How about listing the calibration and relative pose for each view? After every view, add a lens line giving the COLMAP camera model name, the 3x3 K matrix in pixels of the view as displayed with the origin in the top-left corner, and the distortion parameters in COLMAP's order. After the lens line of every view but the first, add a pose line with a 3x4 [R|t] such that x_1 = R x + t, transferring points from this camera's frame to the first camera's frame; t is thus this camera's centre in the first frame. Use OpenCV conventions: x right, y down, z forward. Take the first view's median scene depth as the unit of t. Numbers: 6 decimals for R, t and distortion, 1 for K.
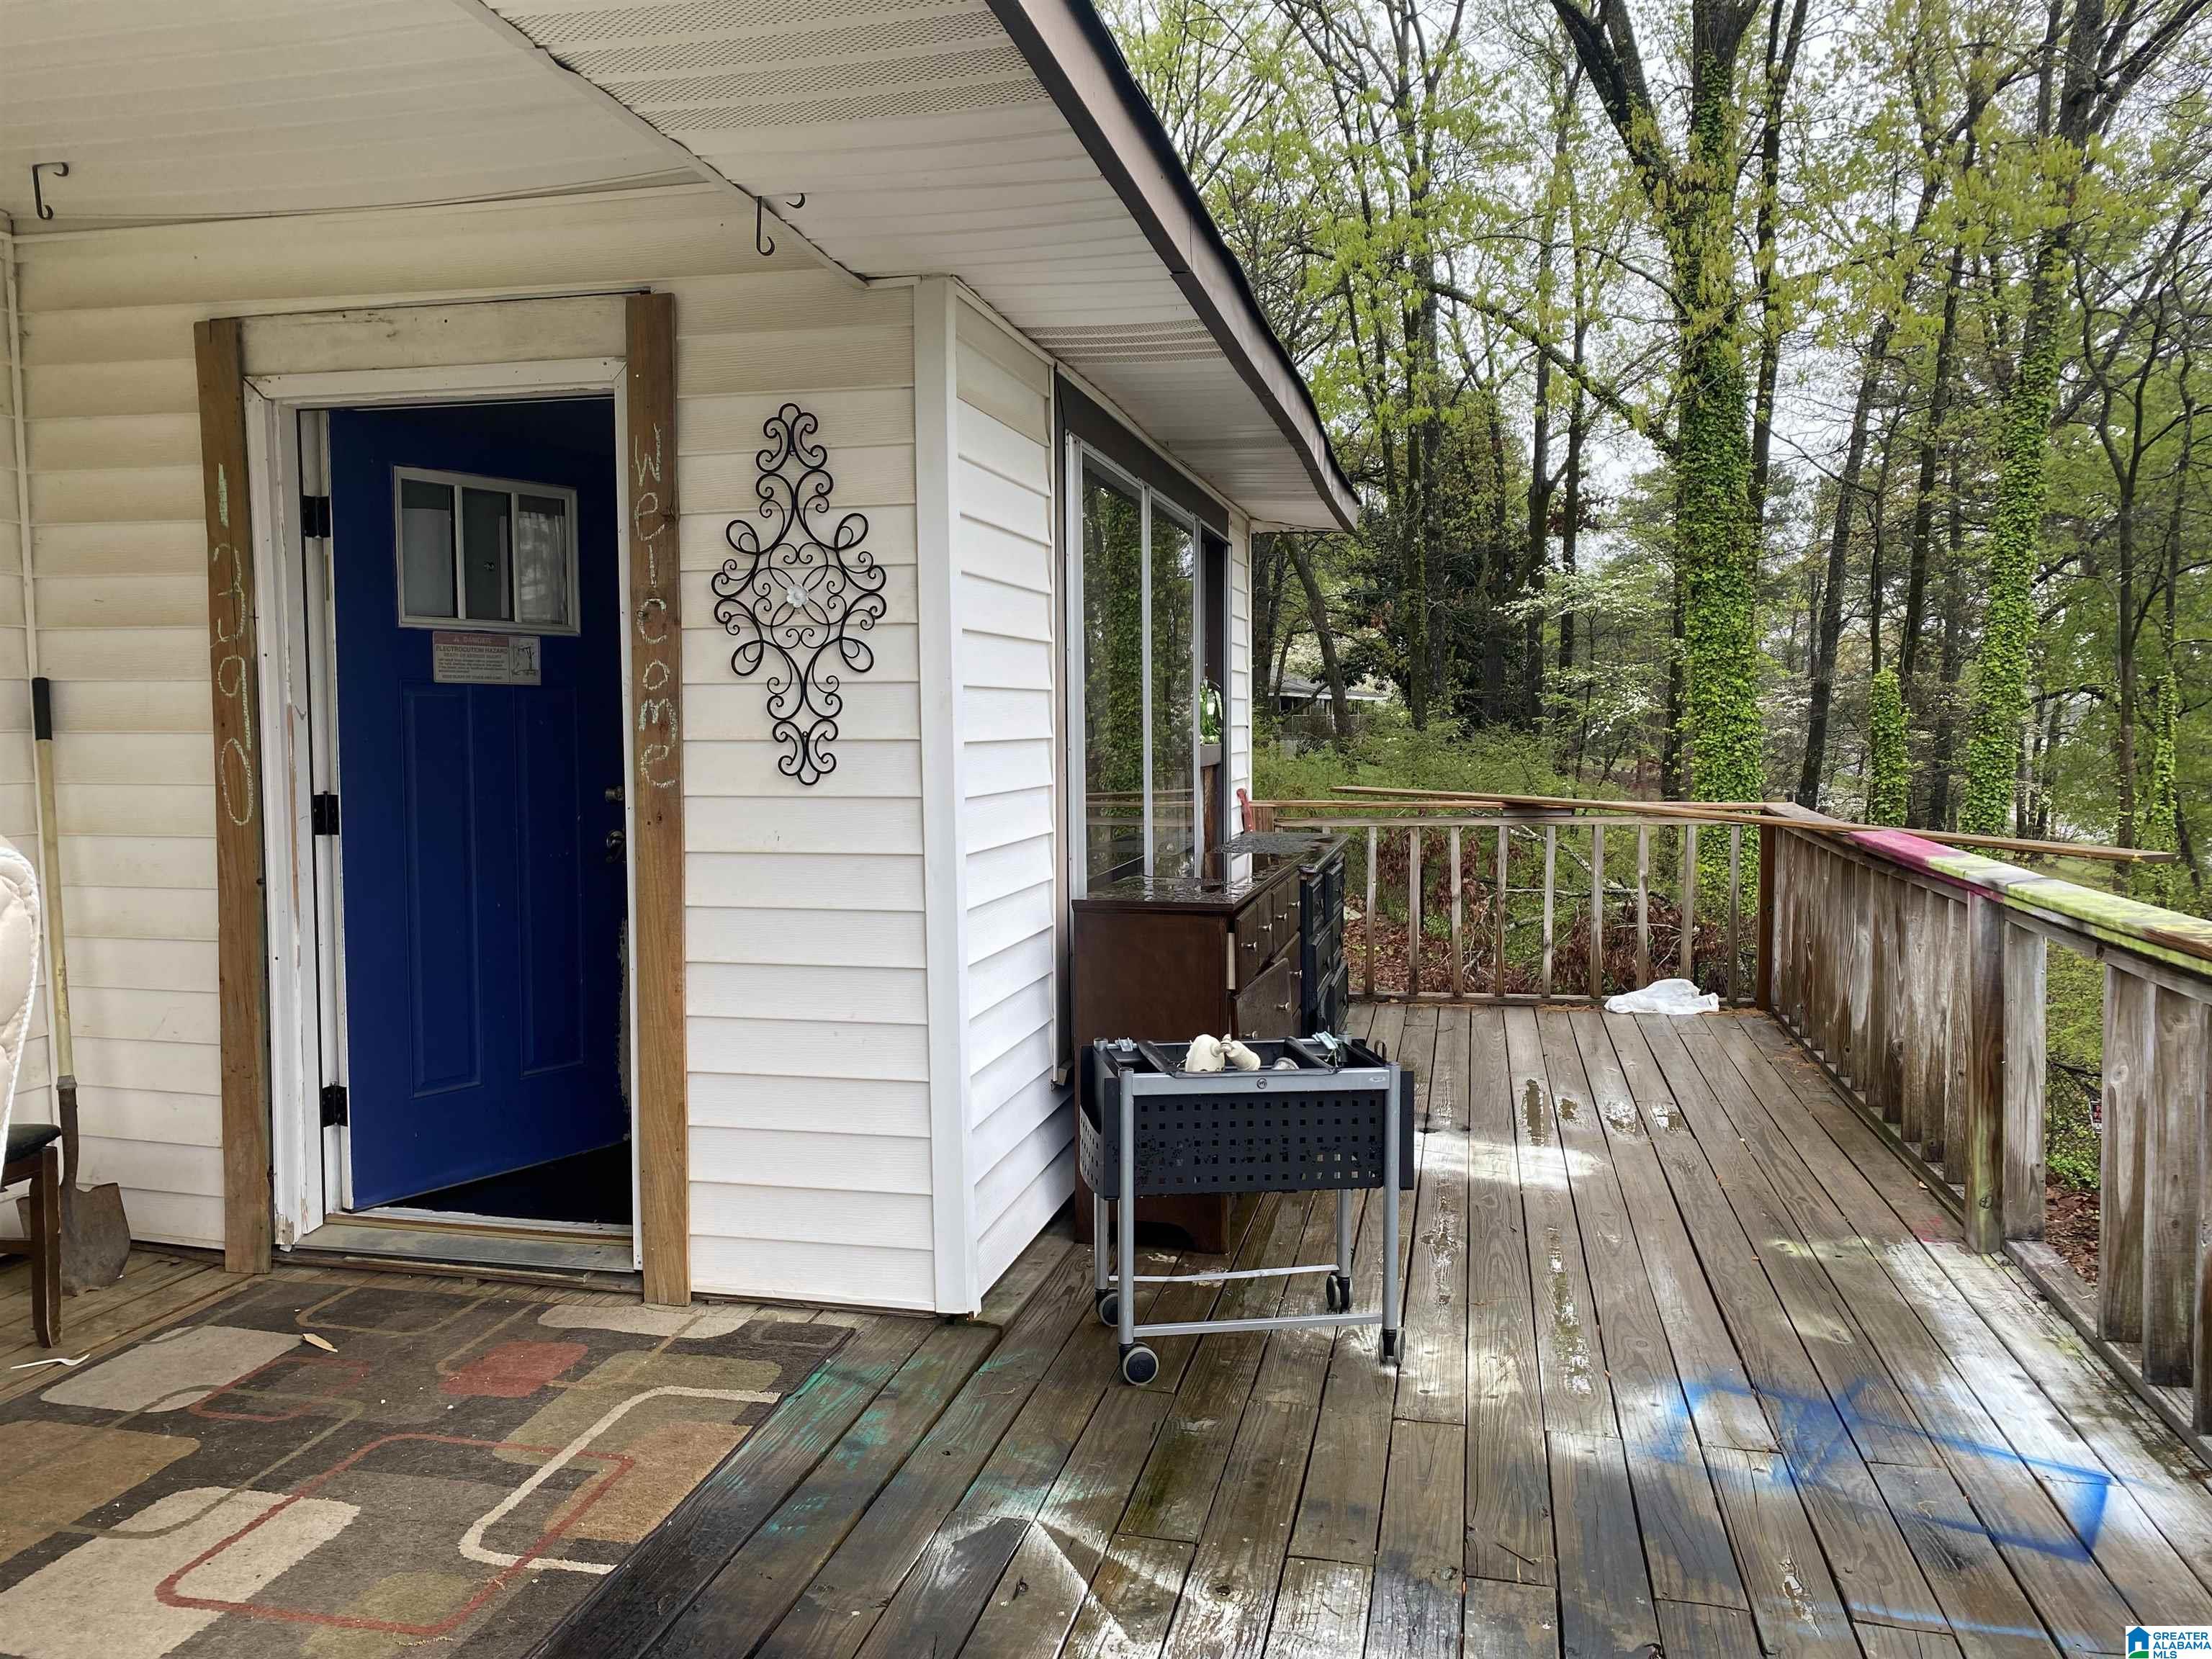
lens RADIAL K [[1686.3, 0, 1106.0], [0, 1686.3, 829.5], [0, 0, 1]] dist [-0.004929, 0.061273]
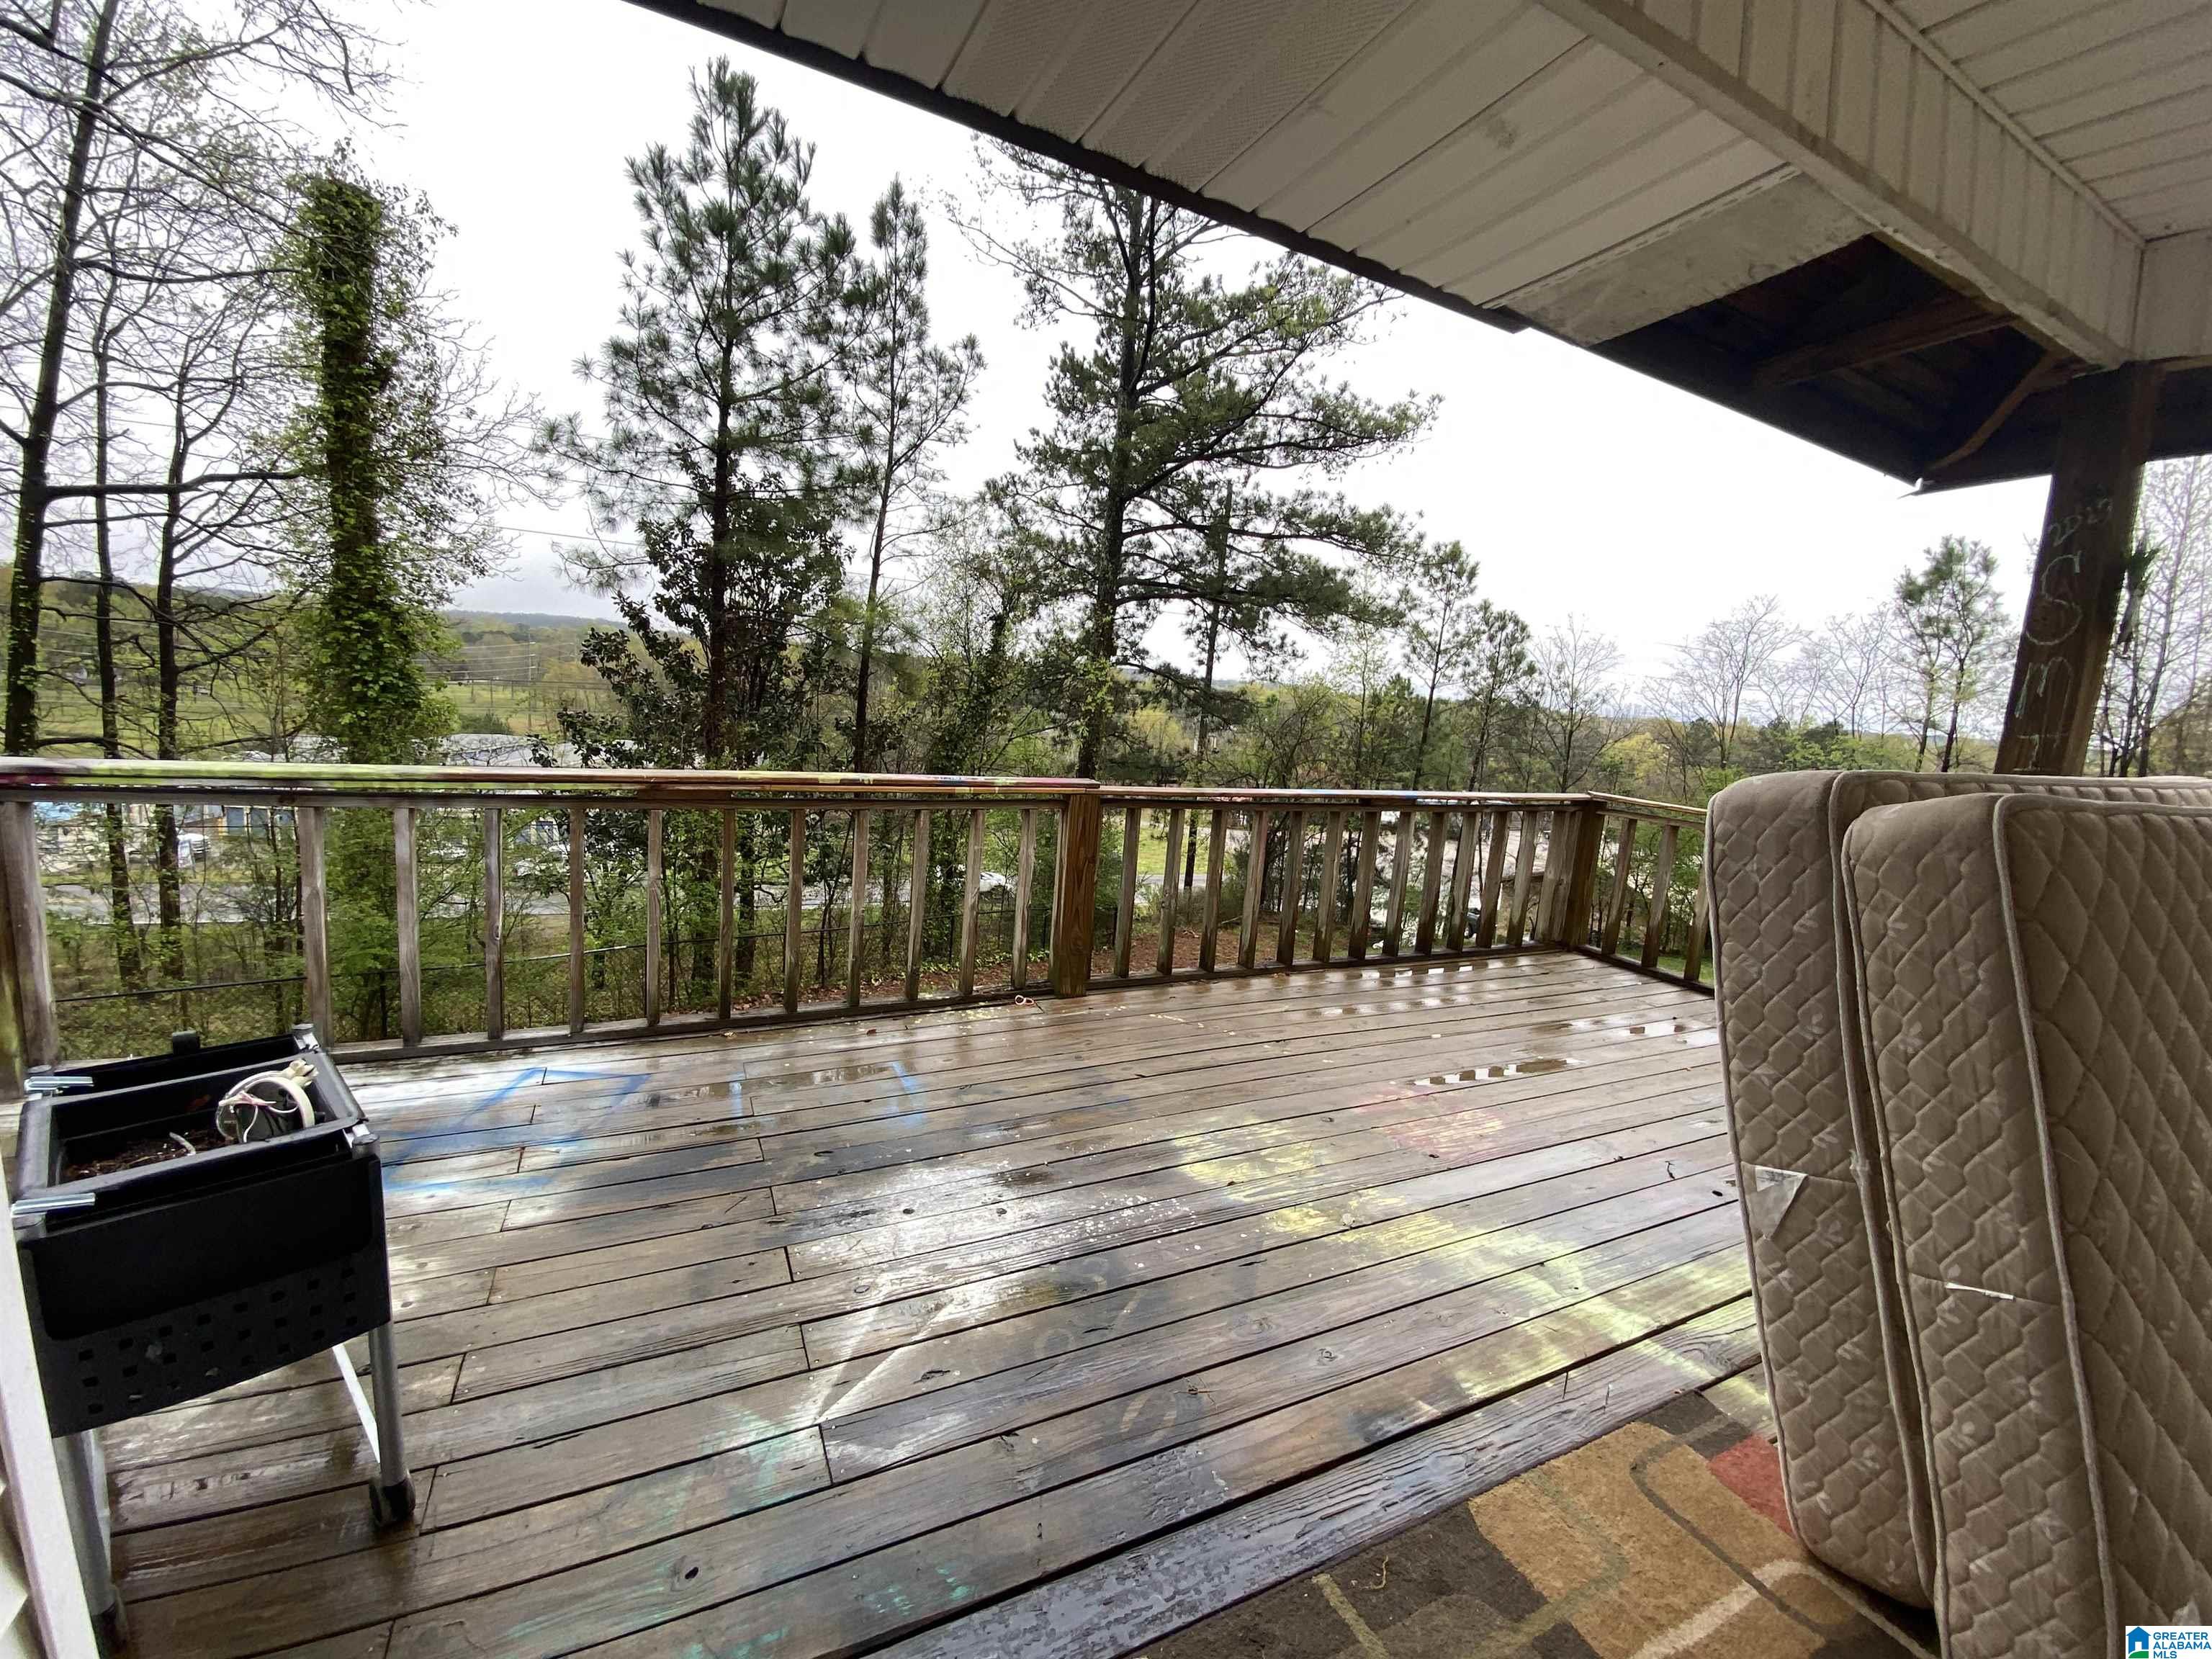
lens RADIAL K [[902.8, 0, 1096.4], [0, 902.8, 828.7], [0, 0, 1]] dist [0.023211, -0.022559]
pose [[-0.619508, -0.148053, 0.770902, -0.361859], [-0.012897, 0.983840, 0.178584, -0.041589], [-0.784885, 0.100691, -0.611406, 0.792374]]
